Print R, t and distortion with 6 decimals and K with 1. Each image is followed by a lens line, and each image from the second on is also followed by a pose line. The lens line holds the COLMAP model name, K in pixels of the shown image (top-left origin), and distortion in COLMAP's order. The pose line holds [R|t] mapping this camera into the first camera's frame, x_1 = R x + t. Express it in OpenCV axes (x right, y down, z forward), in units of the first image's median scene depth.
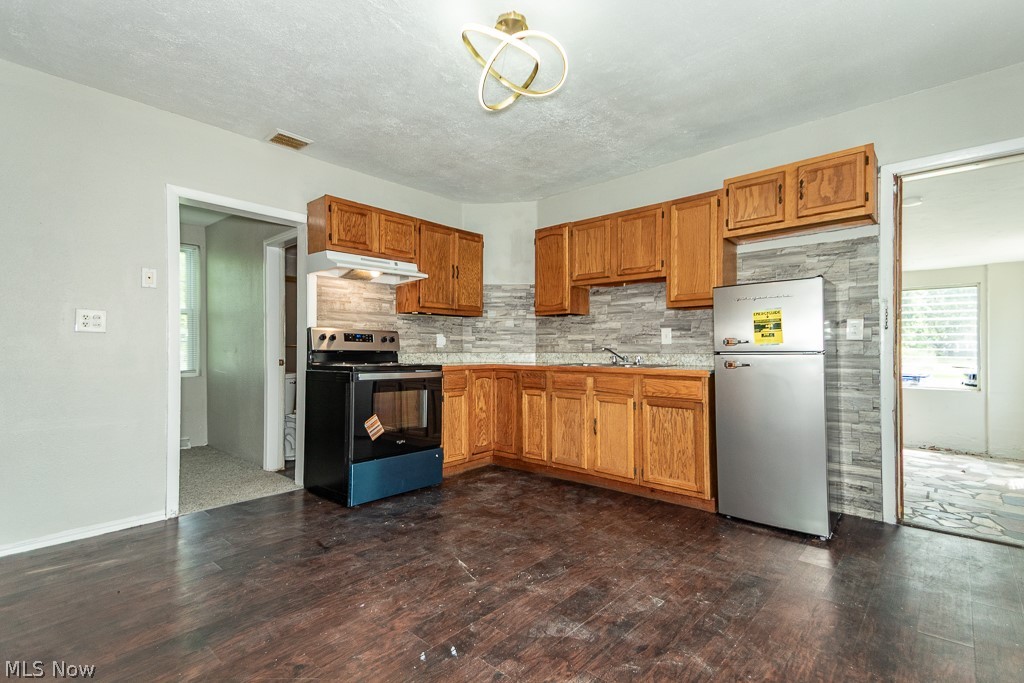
lens RADIAL K [[474.6, 0, 512.0], [0, 474.6, 341.5], [0, 0, 1]] dist [0.083172, -0.032859]
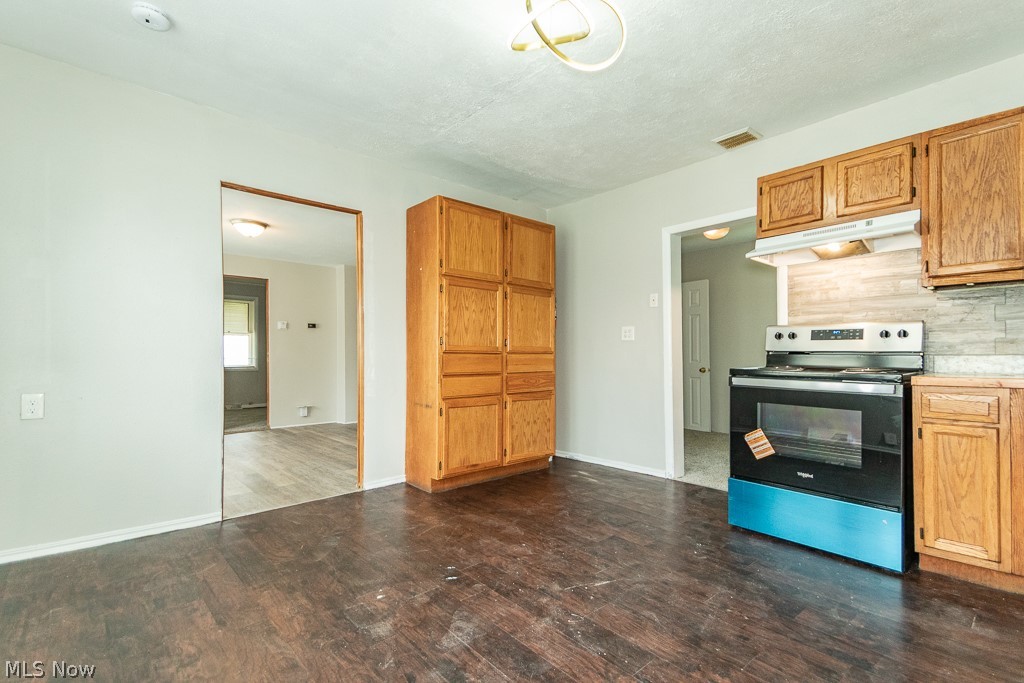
lens RADIAL K [[480.9, 0, 514.5], [0, 480.9, 349.8], [0, 0, 1]] dist [0.080670, -0.034663]
pose [[-0.116758, -0.011689, -0.993092, 0.611339], [0.020477, 0.999690, -0.014174, 0.020361], [0.992949, -0.021990, -0.116482, 0.692387]]
